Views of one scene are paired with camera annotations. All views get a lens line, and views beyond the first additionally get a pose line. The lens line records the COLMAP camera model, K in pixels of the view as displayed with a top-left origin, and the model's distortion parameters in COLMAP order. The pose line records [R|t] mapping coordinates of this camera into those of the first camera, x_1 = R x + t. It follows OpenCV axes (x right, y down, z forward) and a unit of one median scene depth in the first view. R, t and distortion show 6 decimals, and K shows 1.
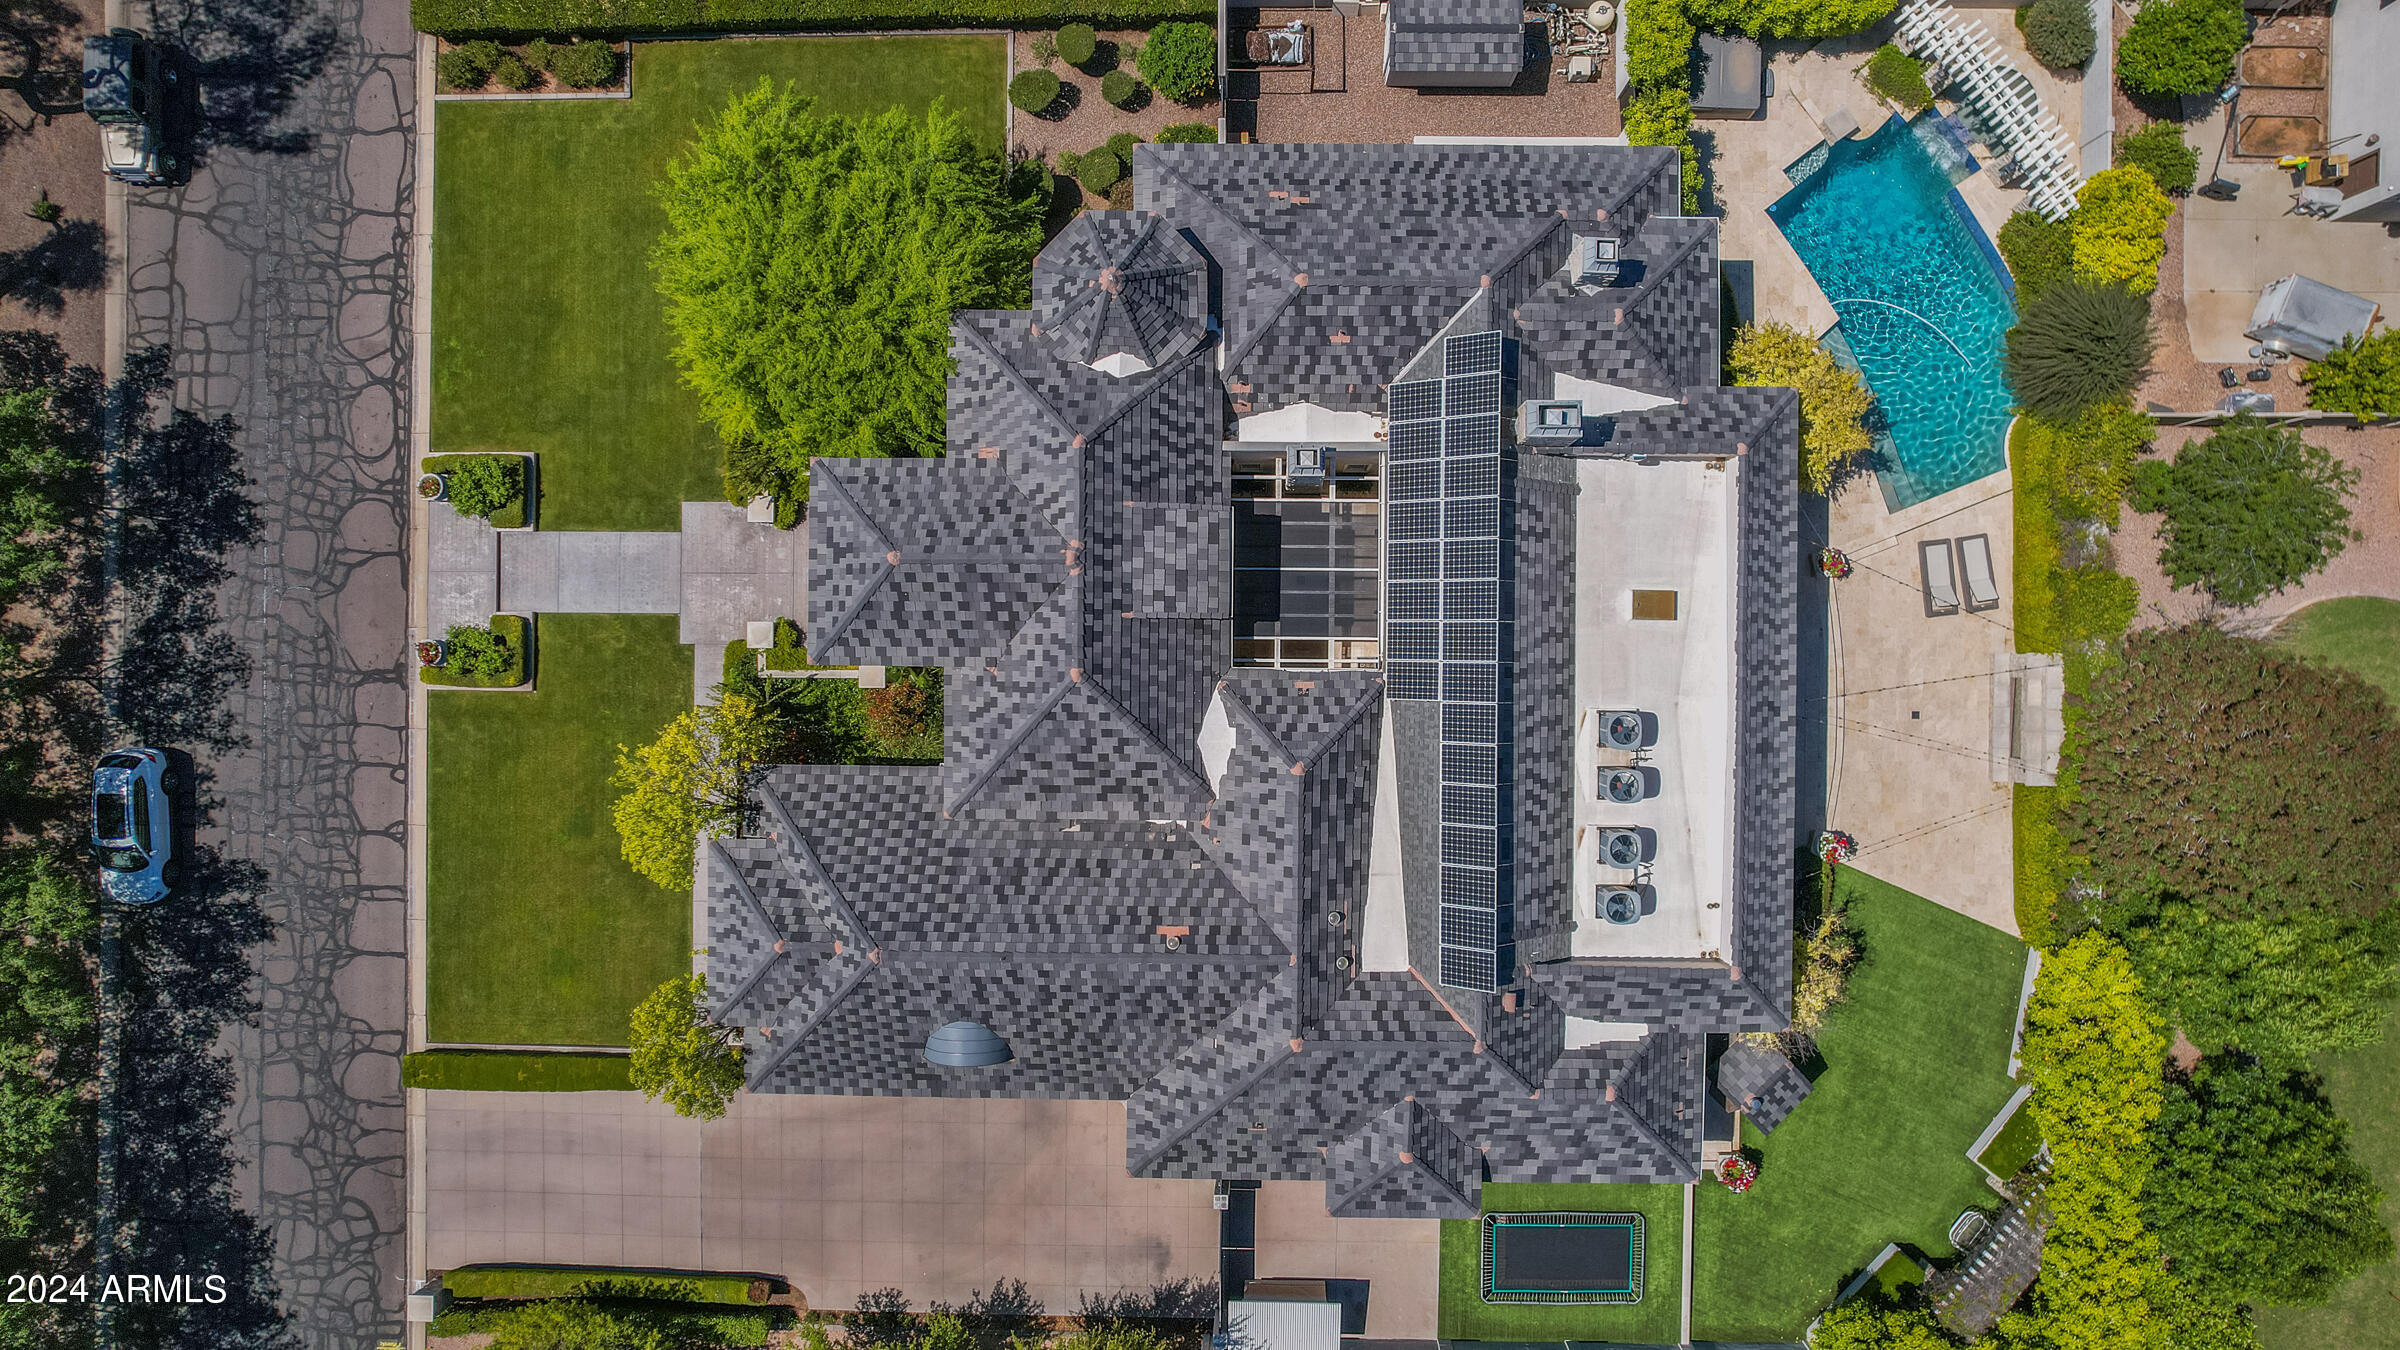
lens RADIAL K [[1447.4, 0, 1262.3], [0, 1447.4, 605.8], [0, 0, 1]] dist [-0.060706, 0.047752]
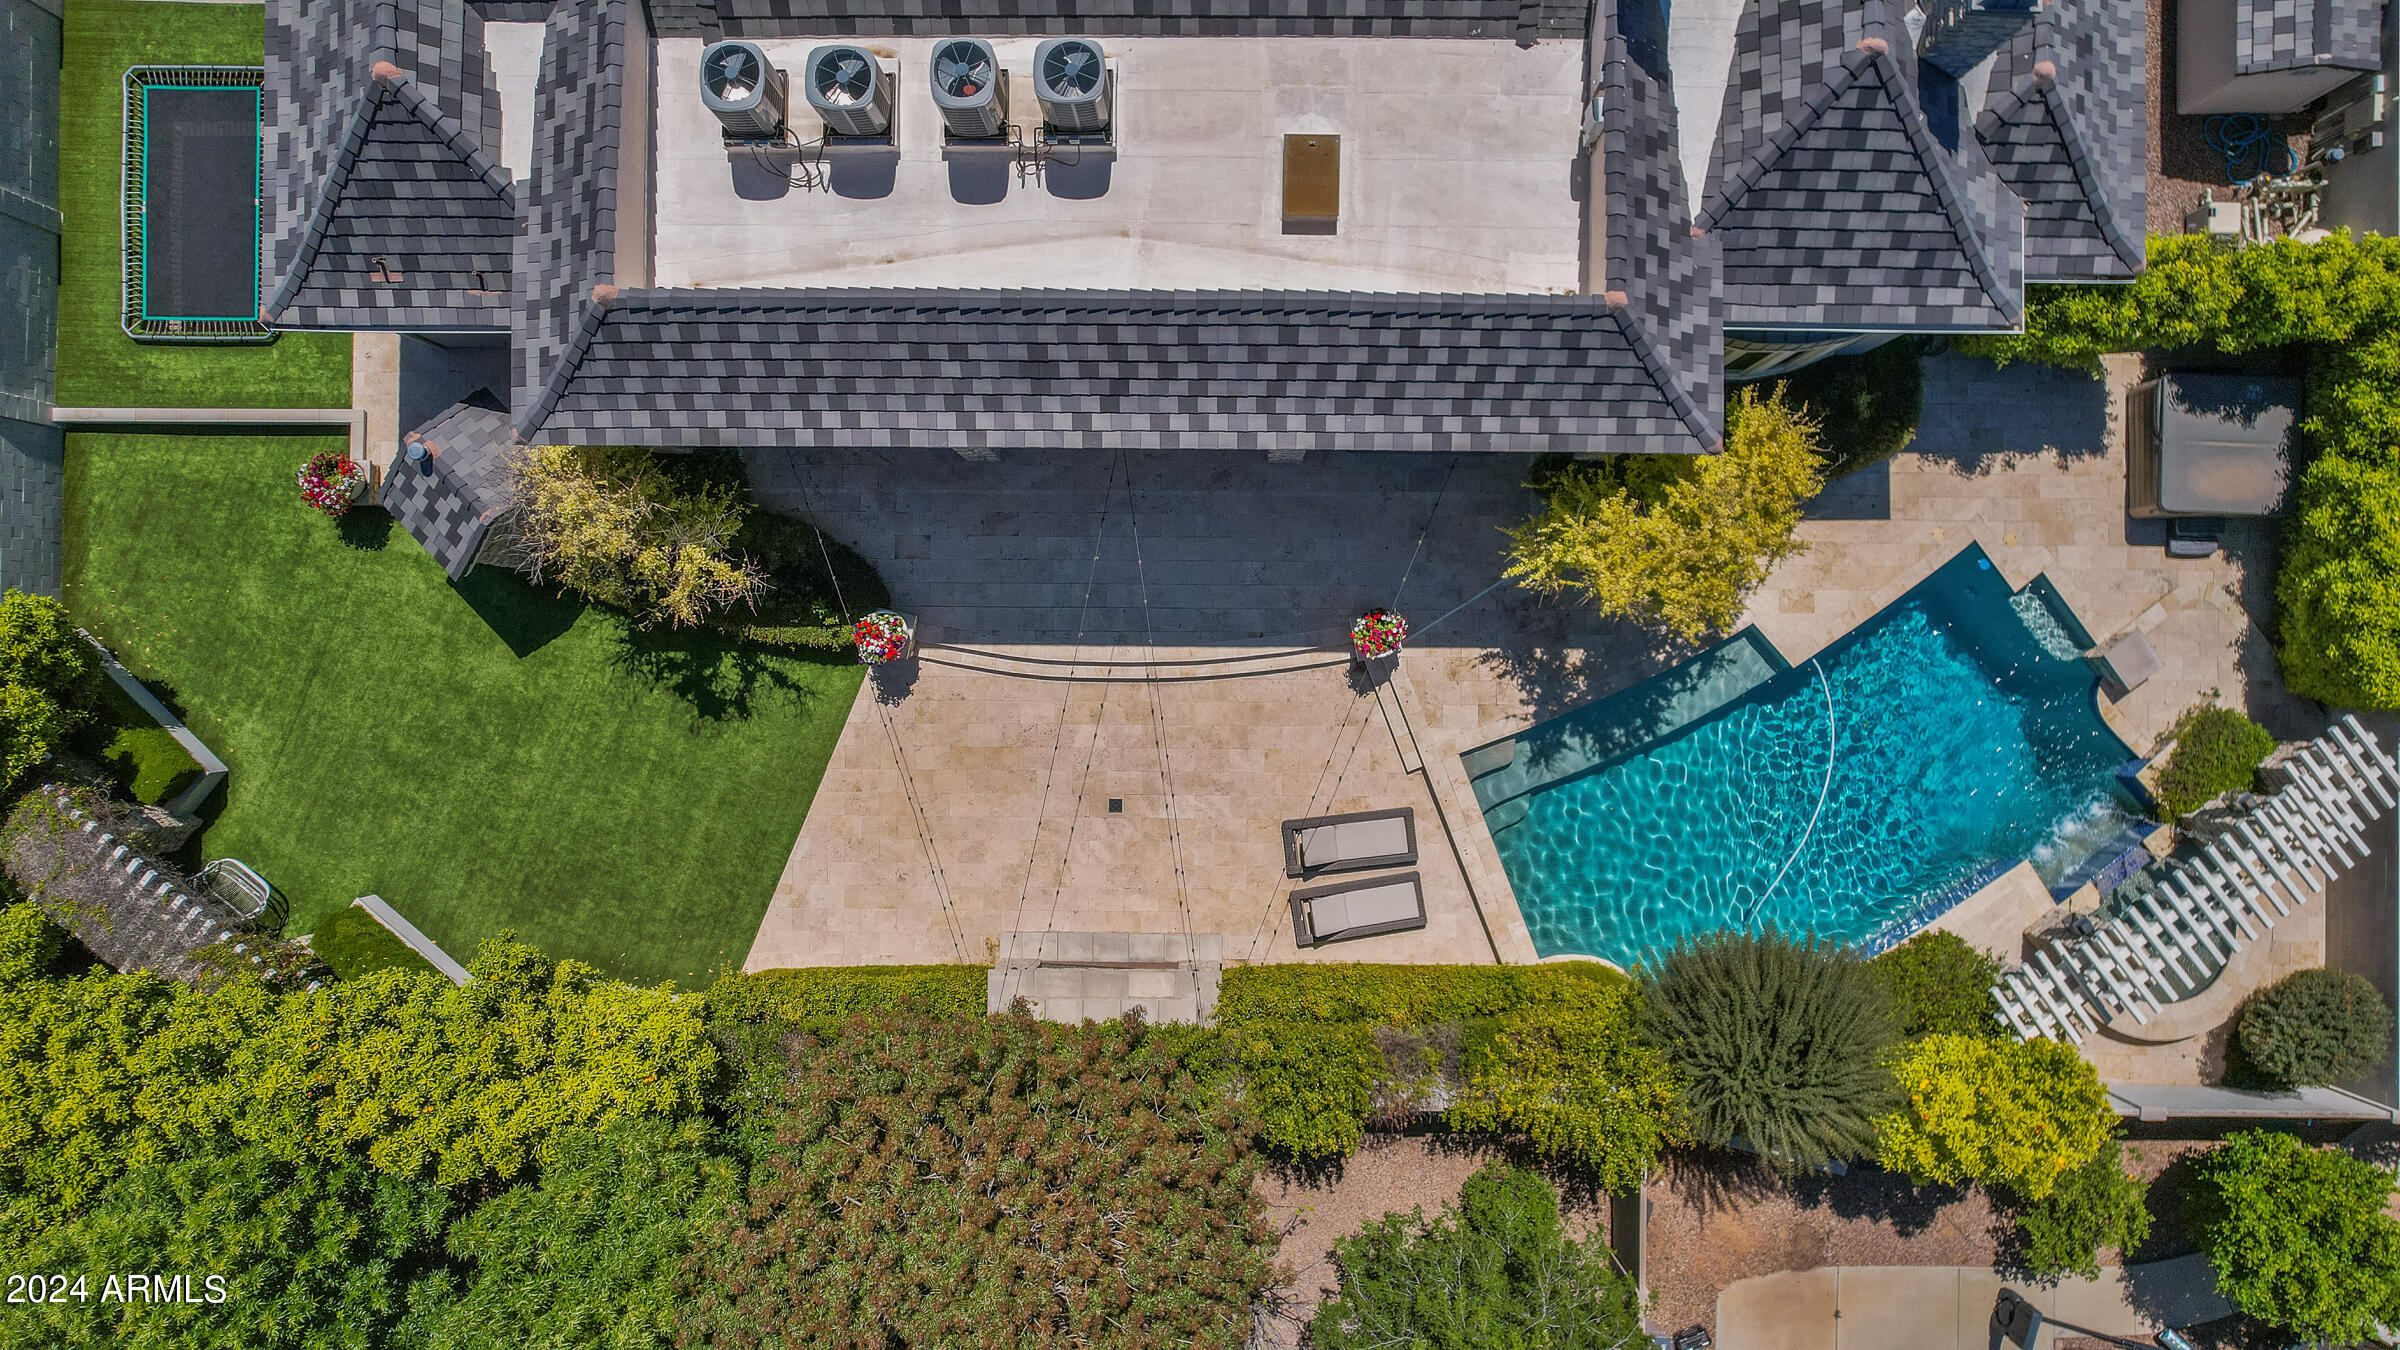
lens RADIAL K [[1447.4, 0, 1262.3], [0, 1447.4, 605.8], [0, 0, 1]] dist [-0.060706, 0.047752]
pose [[0.001746, 0.999991, -0.003791, 0.384826], [-0.999990, 0.001762, 0.004137, 0.013906], [0.004144, 0.003784, 0.999984, 0.418566]]
